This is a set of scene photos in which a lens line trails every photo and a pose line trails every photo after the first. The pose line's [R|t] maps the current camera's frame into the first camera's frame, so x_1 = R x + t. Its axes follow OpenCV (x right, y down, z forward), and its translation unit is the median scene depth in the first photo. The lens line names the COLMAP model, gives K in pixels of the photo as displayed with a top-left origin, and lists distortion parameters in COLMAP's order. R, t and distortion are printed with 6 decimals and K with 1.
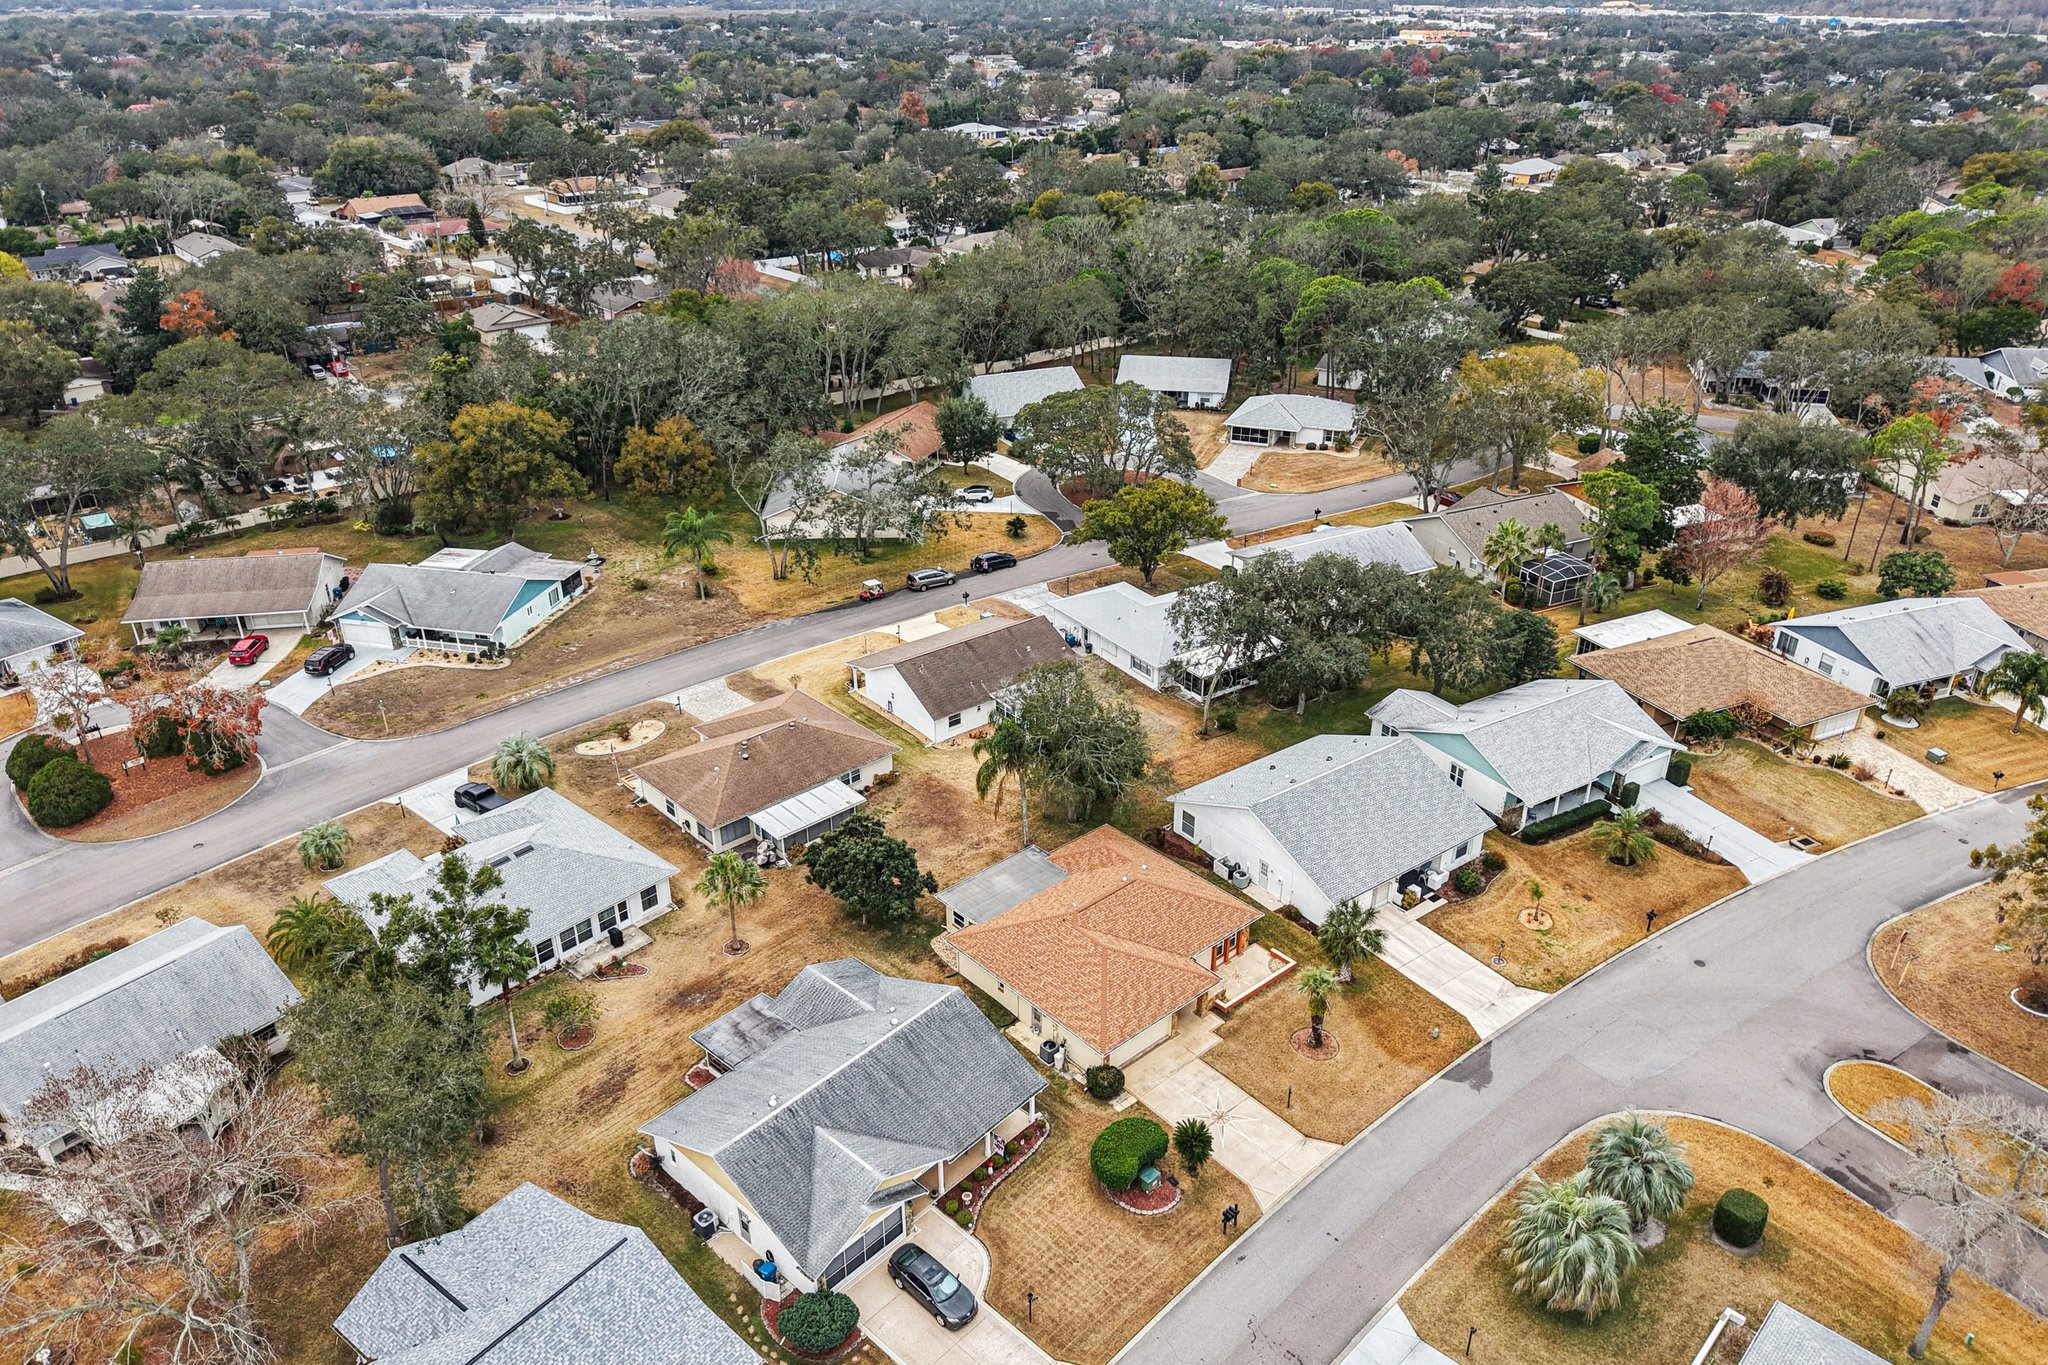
lens RADIAL K [[1408.8, 0, 1026.2], [0, 1408.8, 598.3], [0, 0, 1]] dist [0.025296, -0.024994]
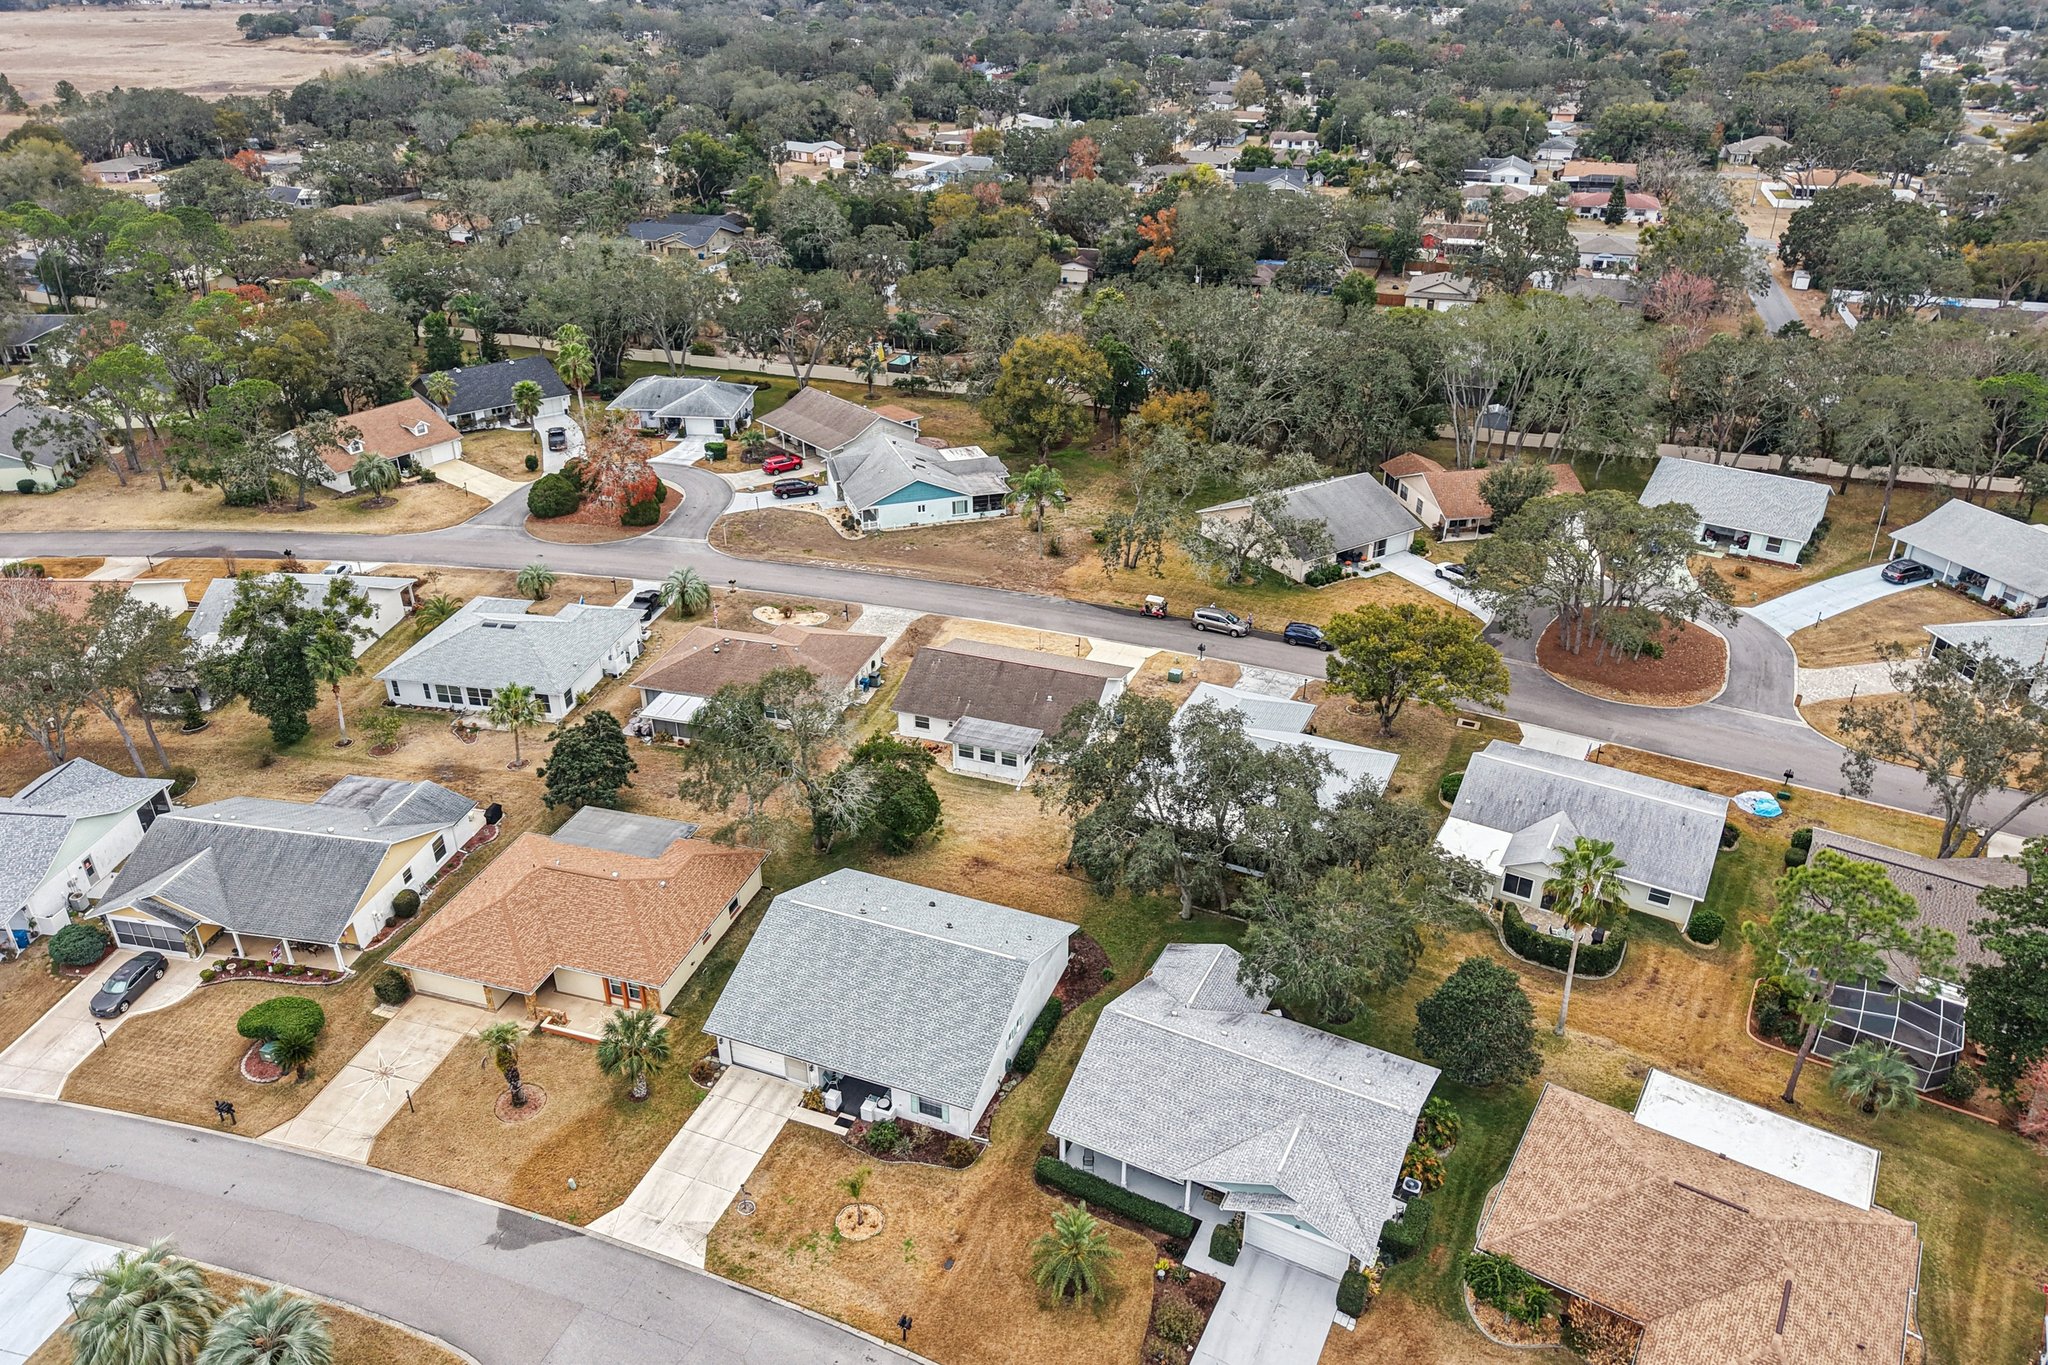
lens RADIAL K [[1408.8, 0, 1026.2], [0, 1408.8, 598.3], [0, 0, 1]] dist [0.025296, -0.024994]
pose [[0.532549, 0.357345, -0.767266, 0.779756], [-0.339248, 0.920622, 0.193302, -0.227216], [0.775437, 0.157350, 0.611505, 0.503960]]
